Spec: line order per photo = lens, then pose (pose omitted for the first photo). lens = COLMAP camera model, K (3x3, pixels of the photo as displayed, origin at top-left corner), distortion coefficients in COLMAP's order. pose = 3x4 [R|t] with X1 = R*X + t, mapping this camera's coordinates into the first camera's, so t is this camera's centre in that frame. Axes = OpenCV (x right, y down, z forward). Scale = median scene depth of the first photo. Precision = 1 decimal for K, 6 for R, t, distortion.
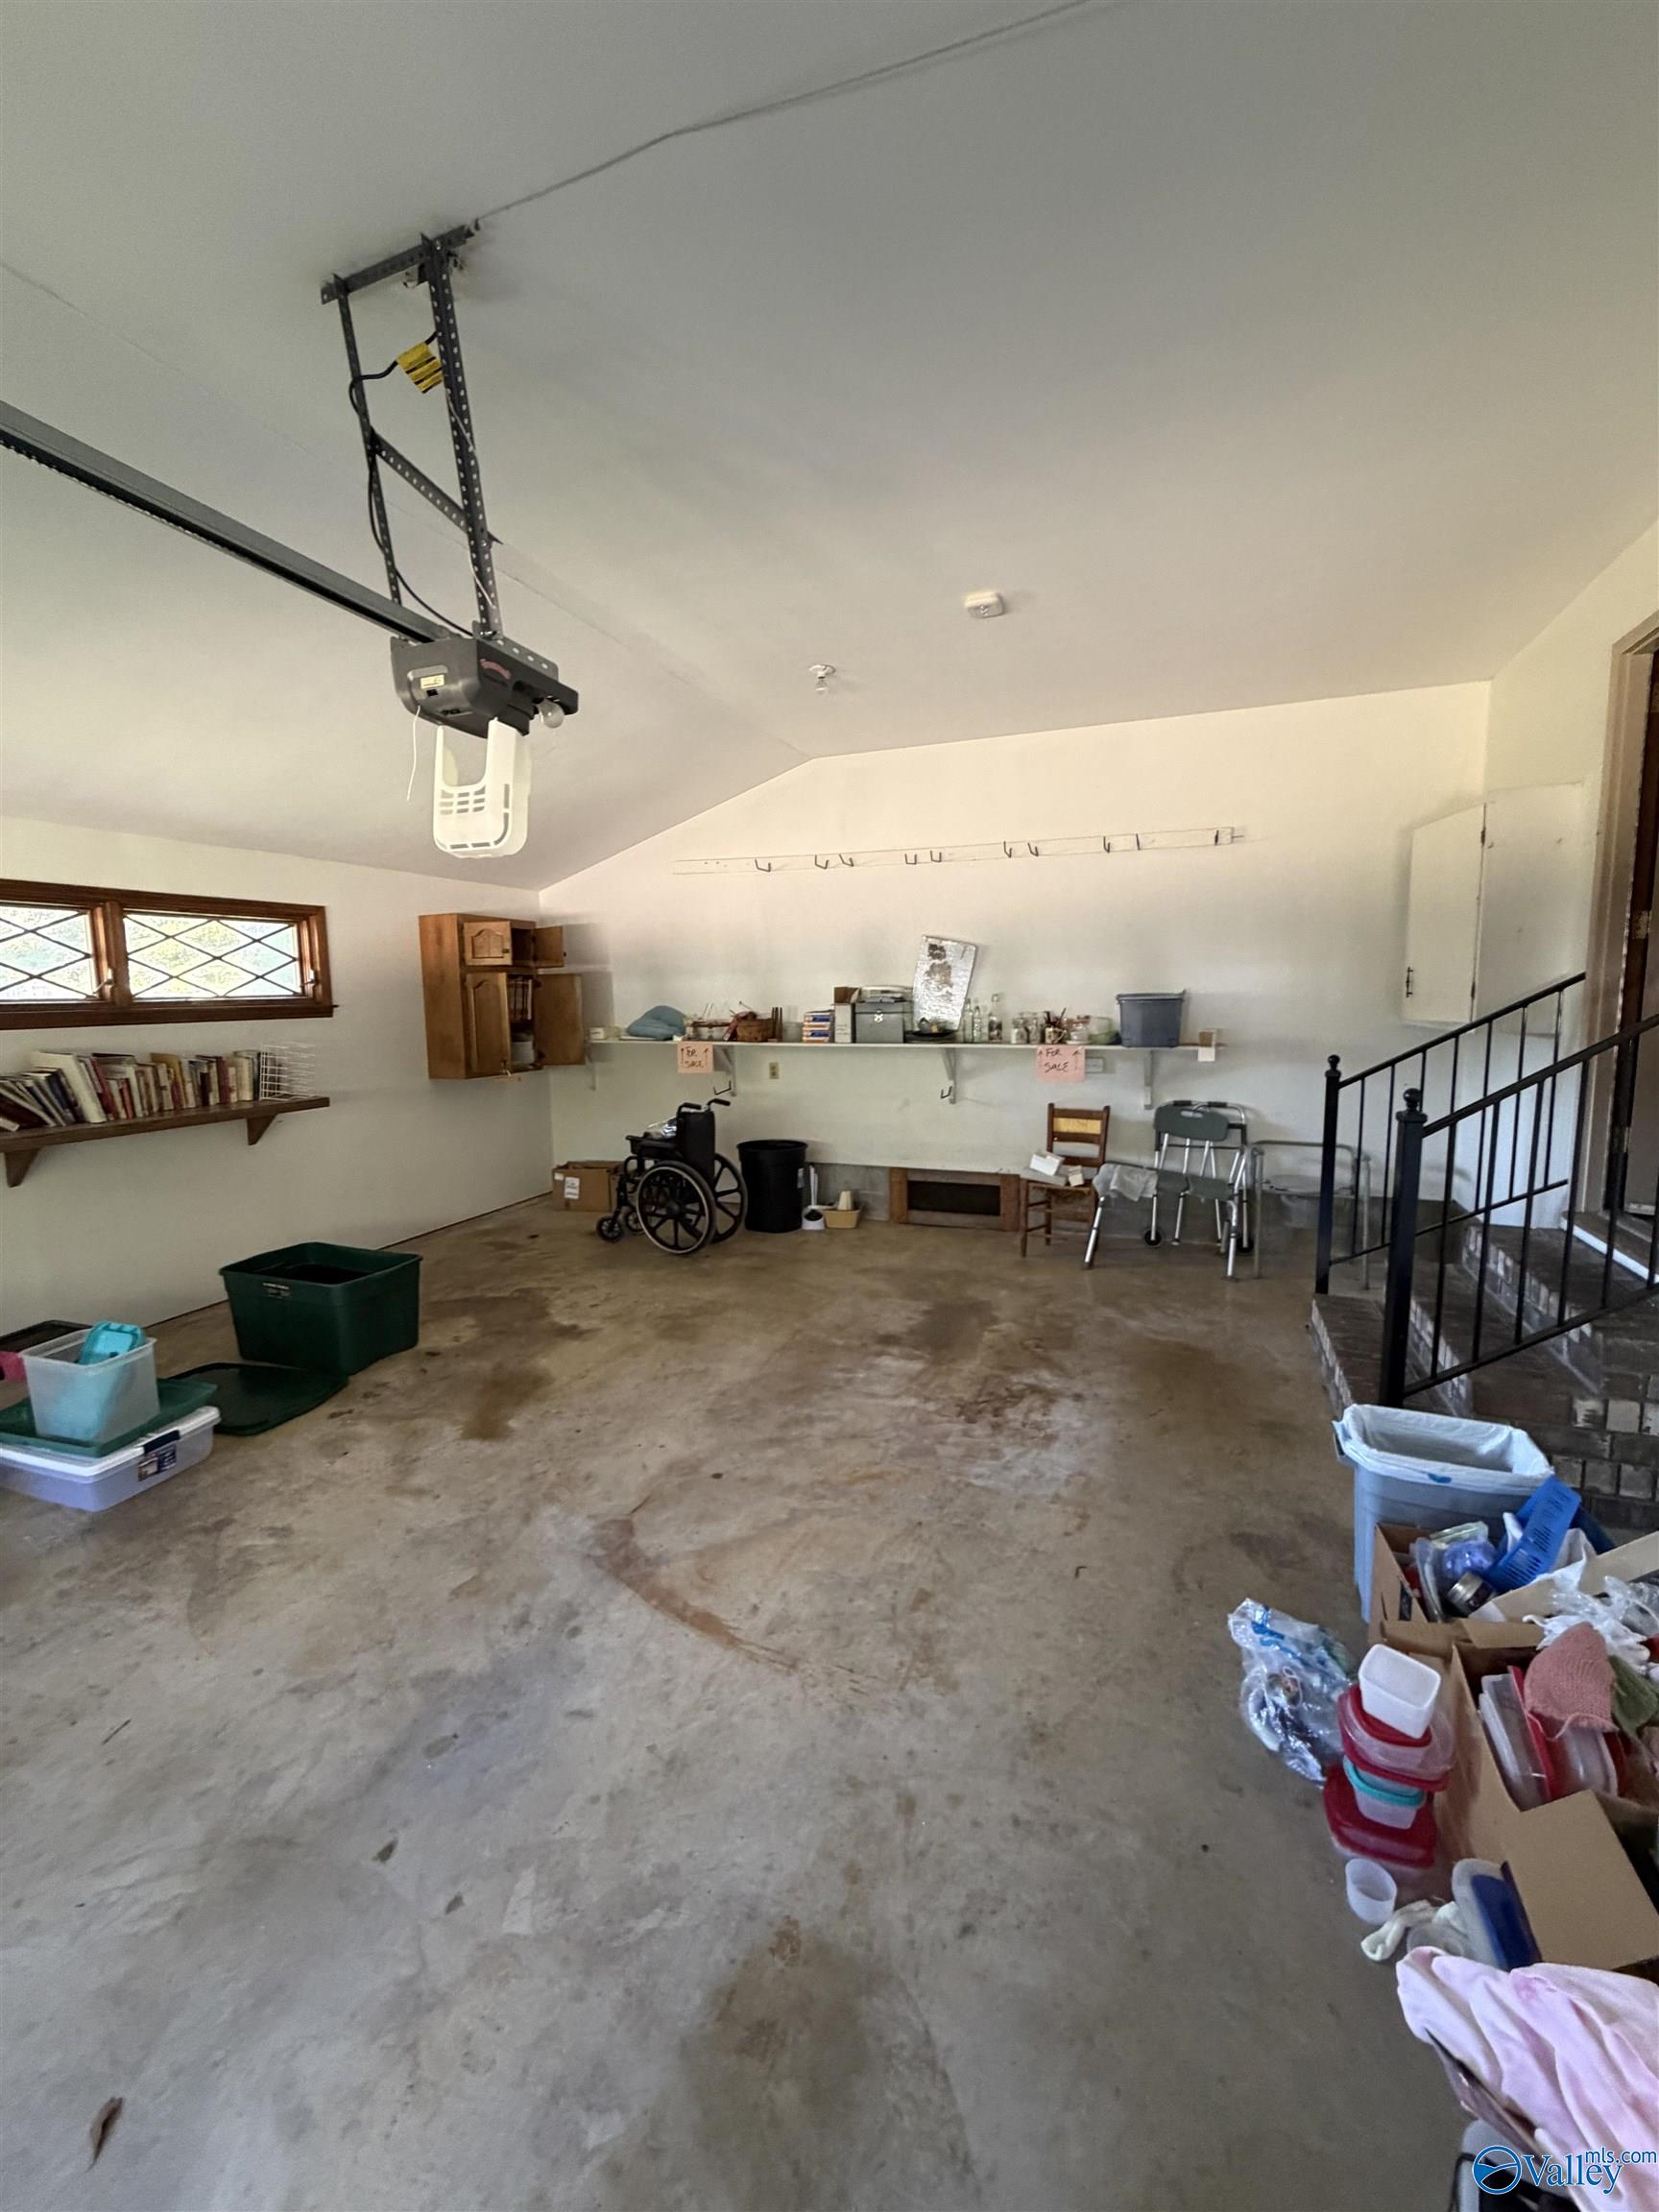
lens RADIAL K [[888.1, 0, 831.5], [0, 888.1, 1106.3], [0, 0, 1]] dist [-0.002247, 0.000367]
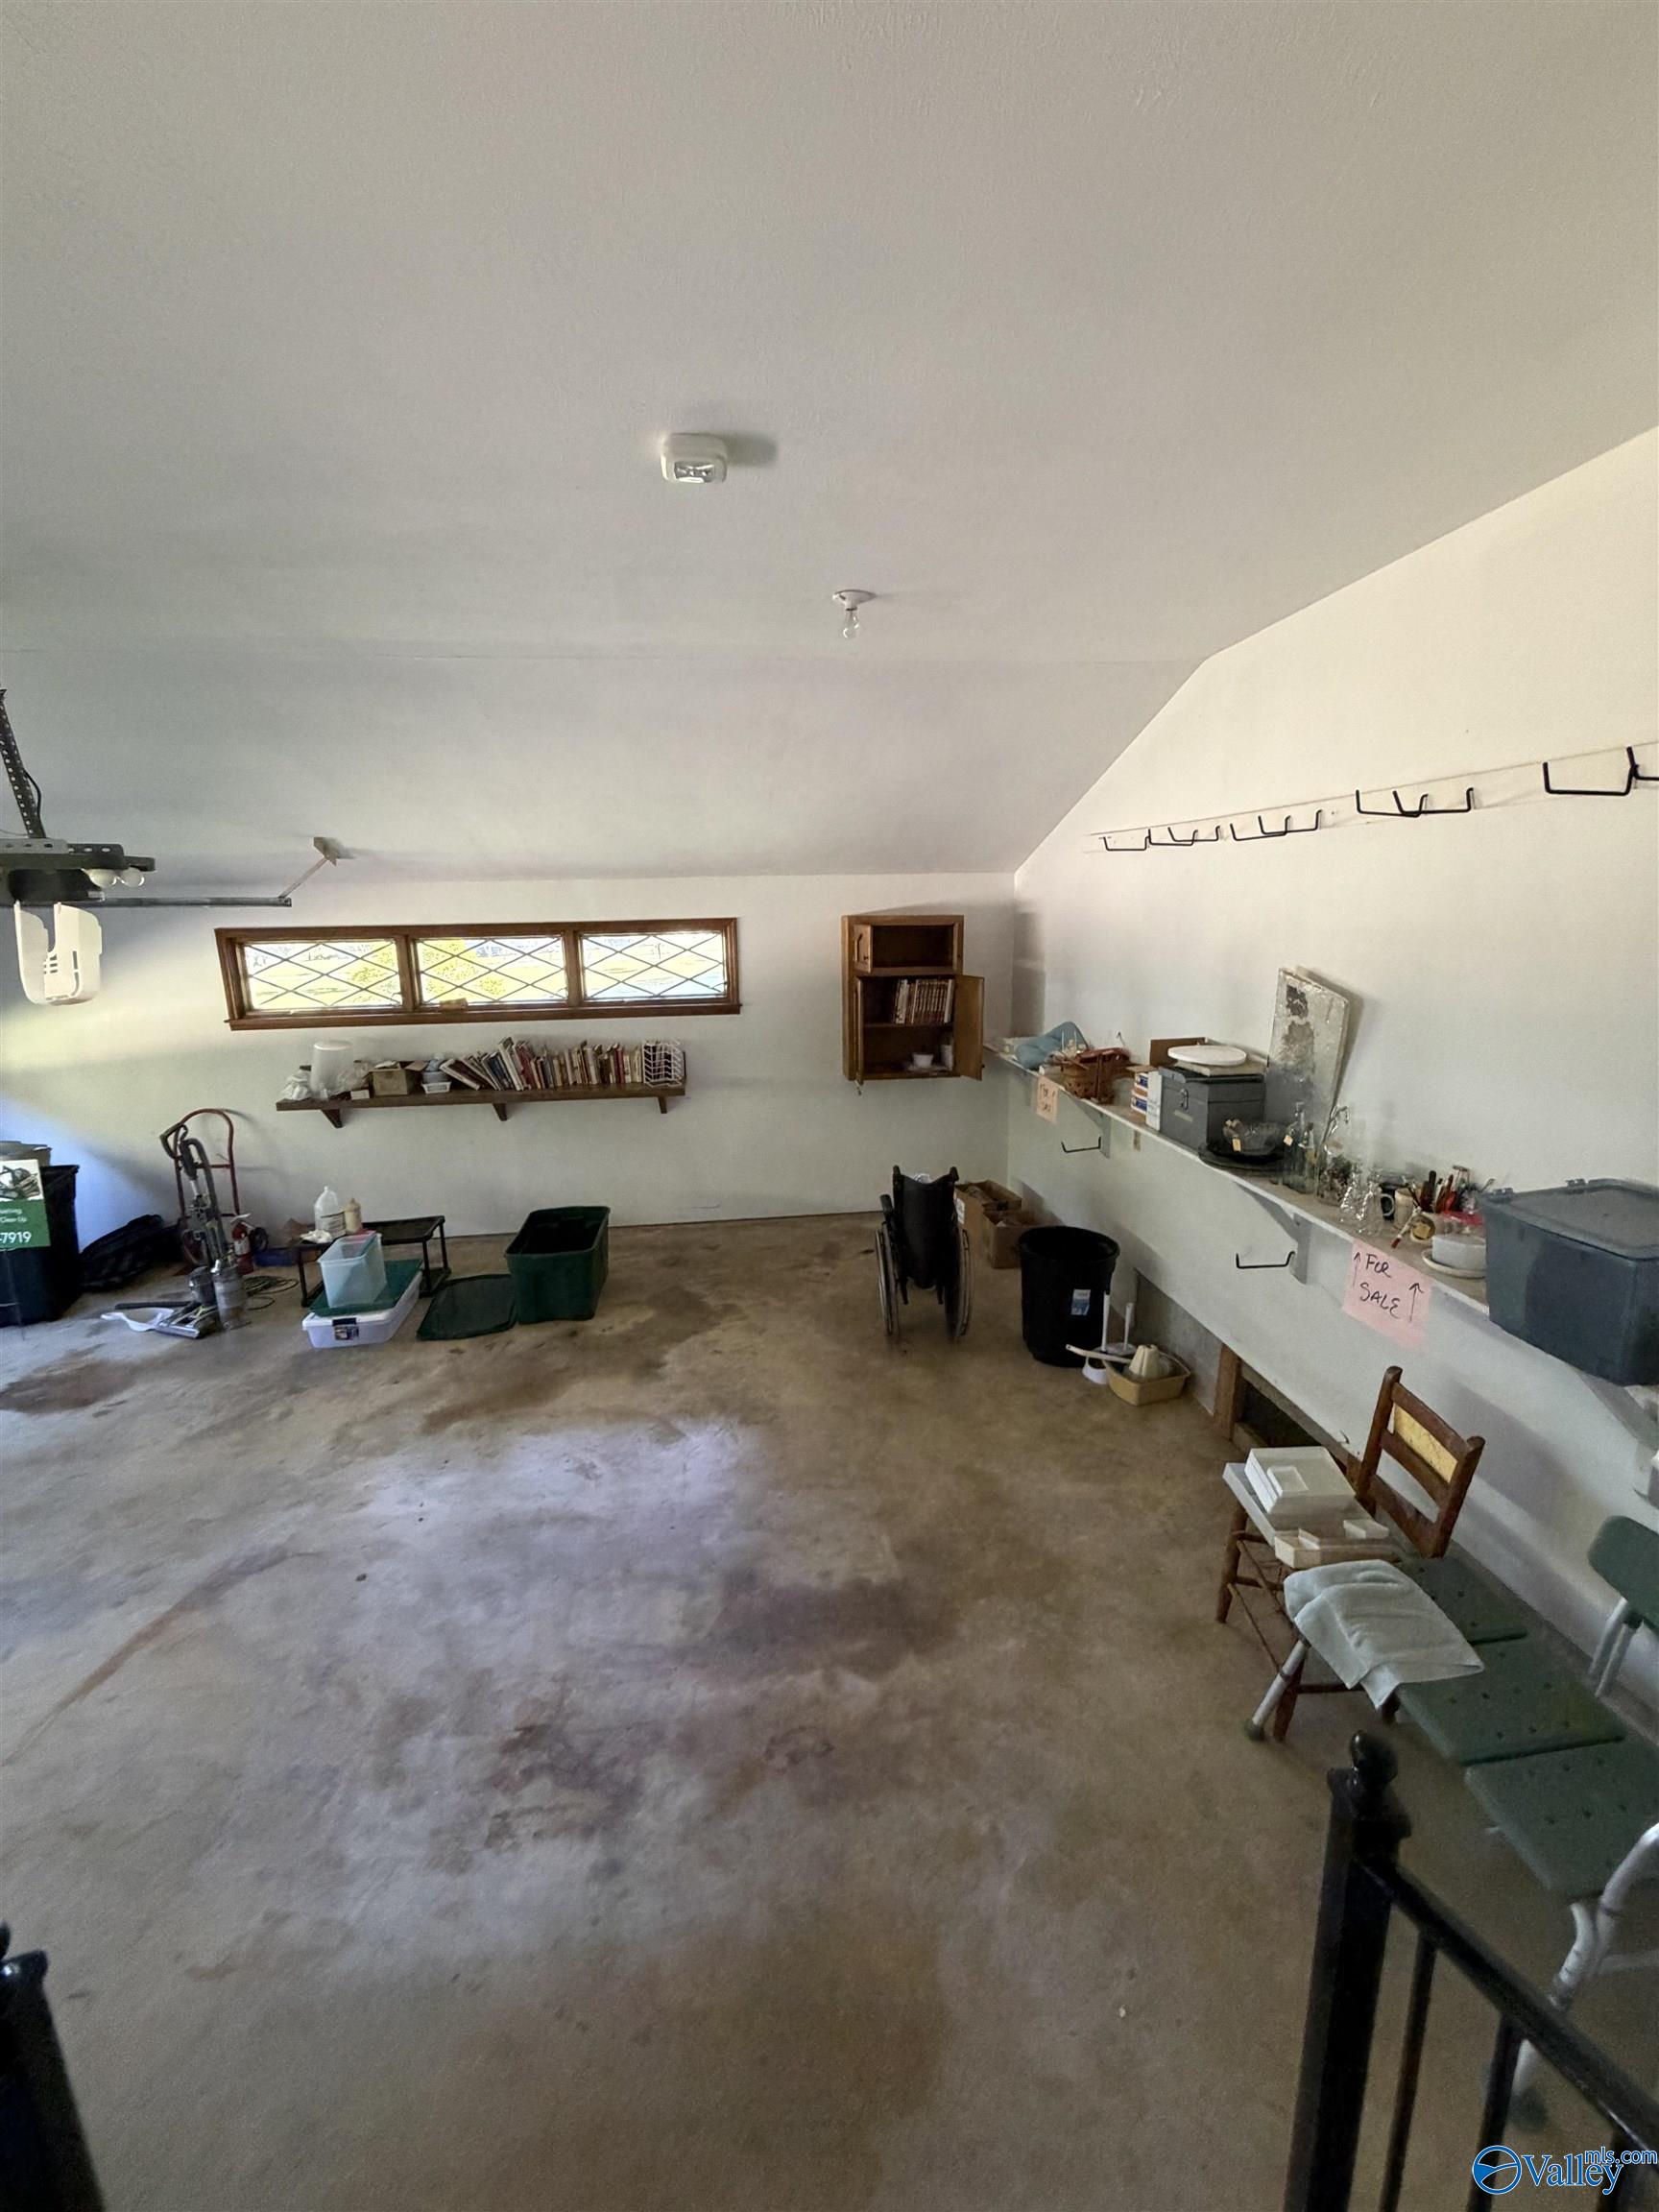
lens RADIAL K [[888.1, 0, 830.9], [0, 888.1, 1095.0], [0, 0, 1]] dist [-0.002247, 0.000367]
pose [[0.467514, 0.189708, -0.863390, 0.618203], [-0.104594, 0.981711, 0.159069, -0.236527], [0.877776, 0.015939, 0.478806, 0.679293]]
